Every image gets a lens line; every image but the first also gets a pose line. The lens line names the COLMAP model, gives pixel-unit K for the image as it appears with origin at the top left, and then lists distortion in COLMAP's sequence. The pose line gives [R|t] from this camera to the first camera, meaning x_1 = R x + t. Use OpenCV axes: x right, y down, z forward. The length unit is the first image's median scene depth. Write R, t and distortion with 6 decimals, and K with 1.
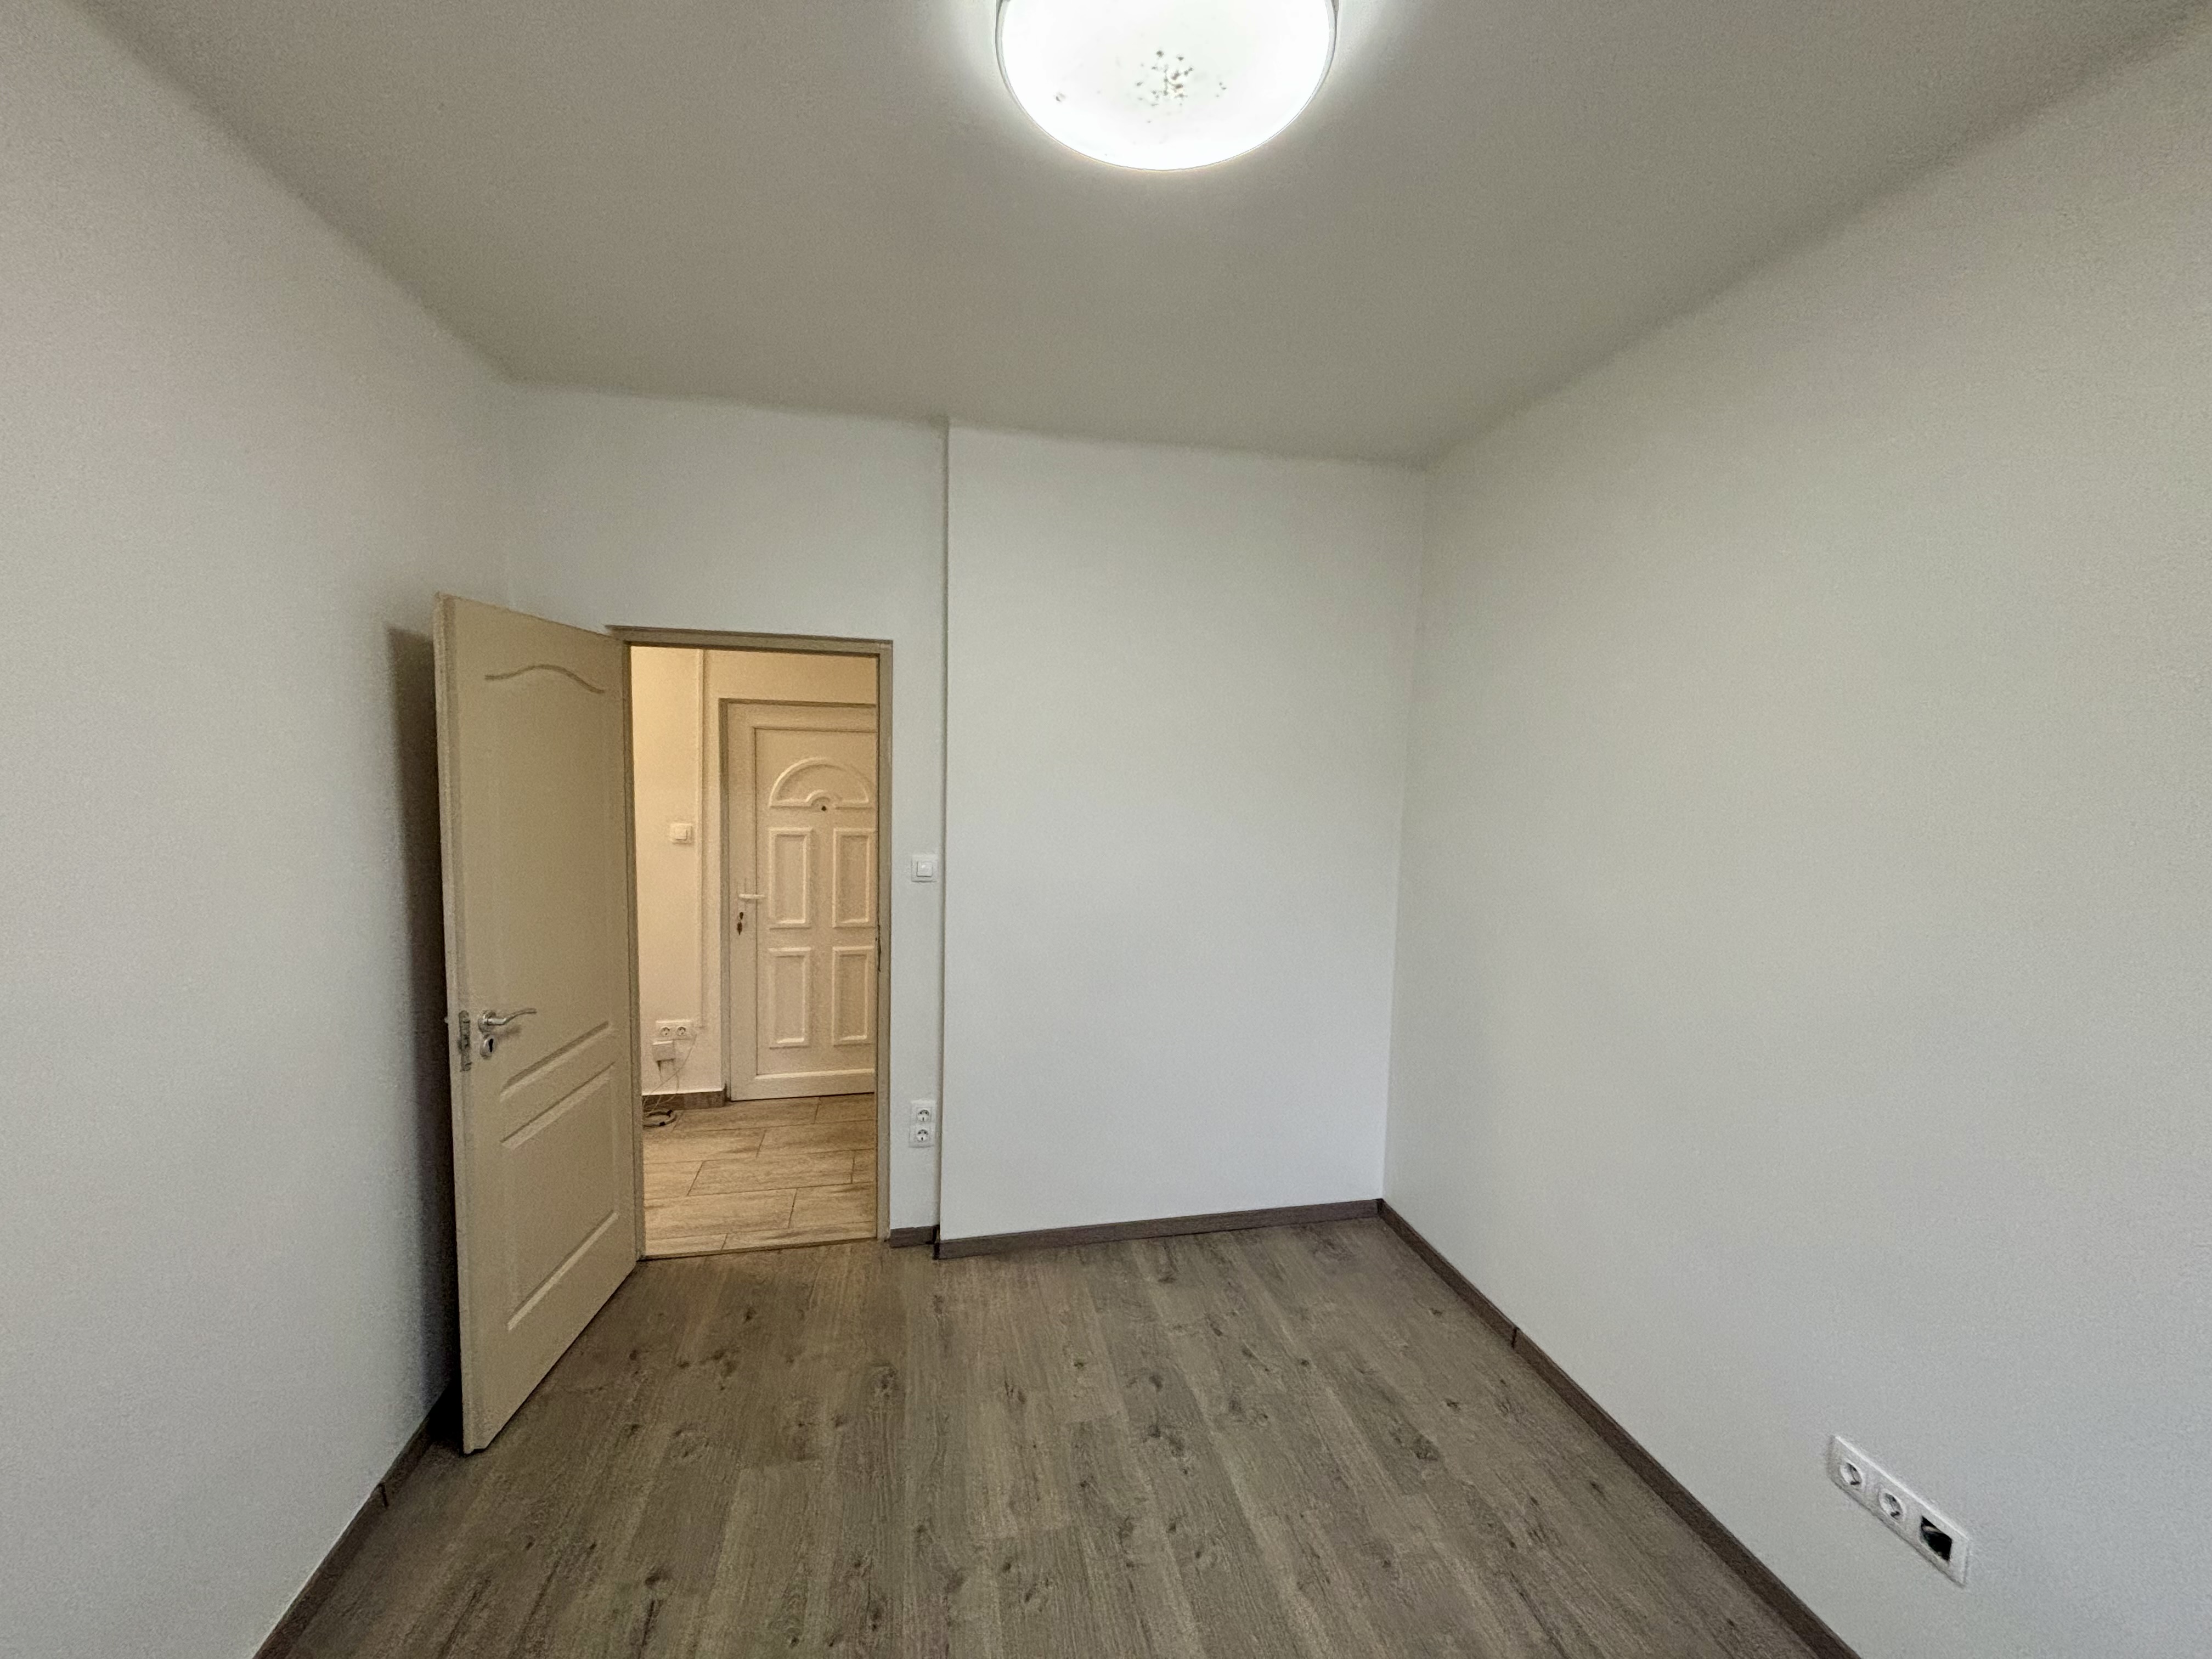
lens RADIAL K [[892.9, 0, 1105.8], [0, 892.9, 829.6], [0, 0, 1]] dist [-0.000513, 0.000051]
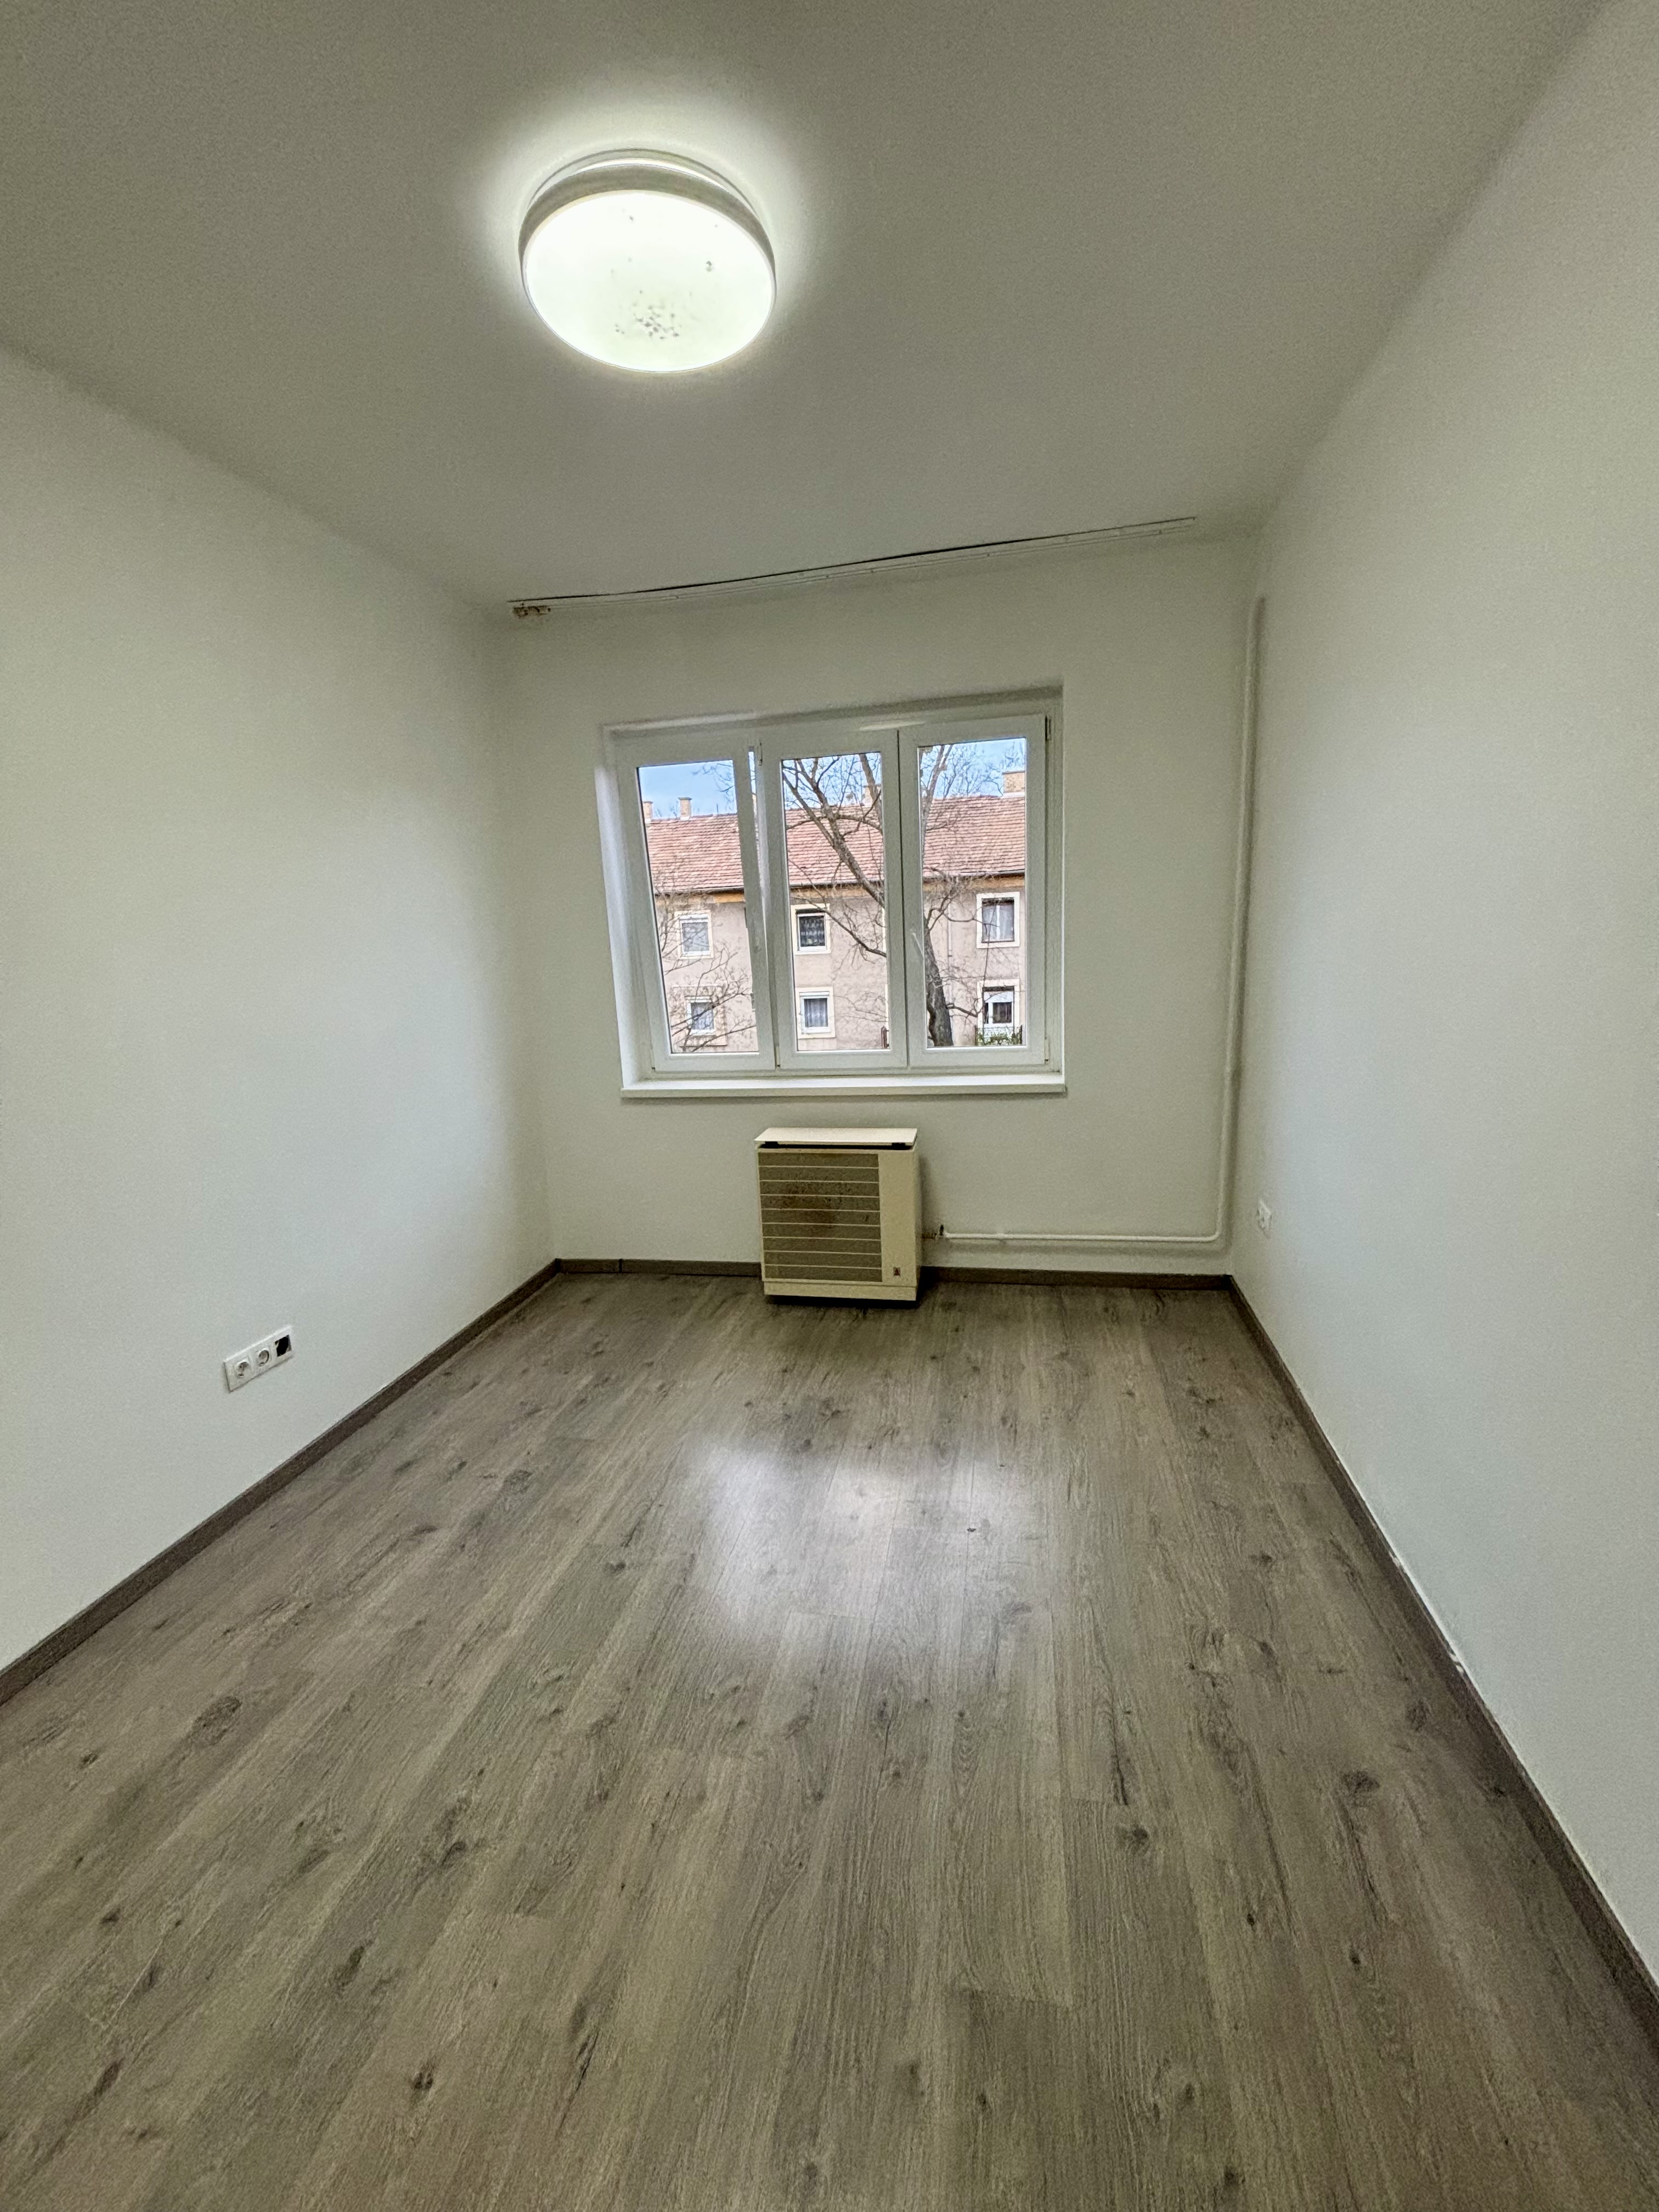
lens RADIAL K [[892.9, 0, 835.0], [0, 892.9, 1101.1], [0, 0, 1]] dist [-0.000513, 0.000051]
pose [[-0.919990, -0.056862, 0.387795, -0.485699], [0.054656, 0.961140, 0.270595, -0.025423], [-0.388112, 0.270140, -0.881132, 1.499749]]
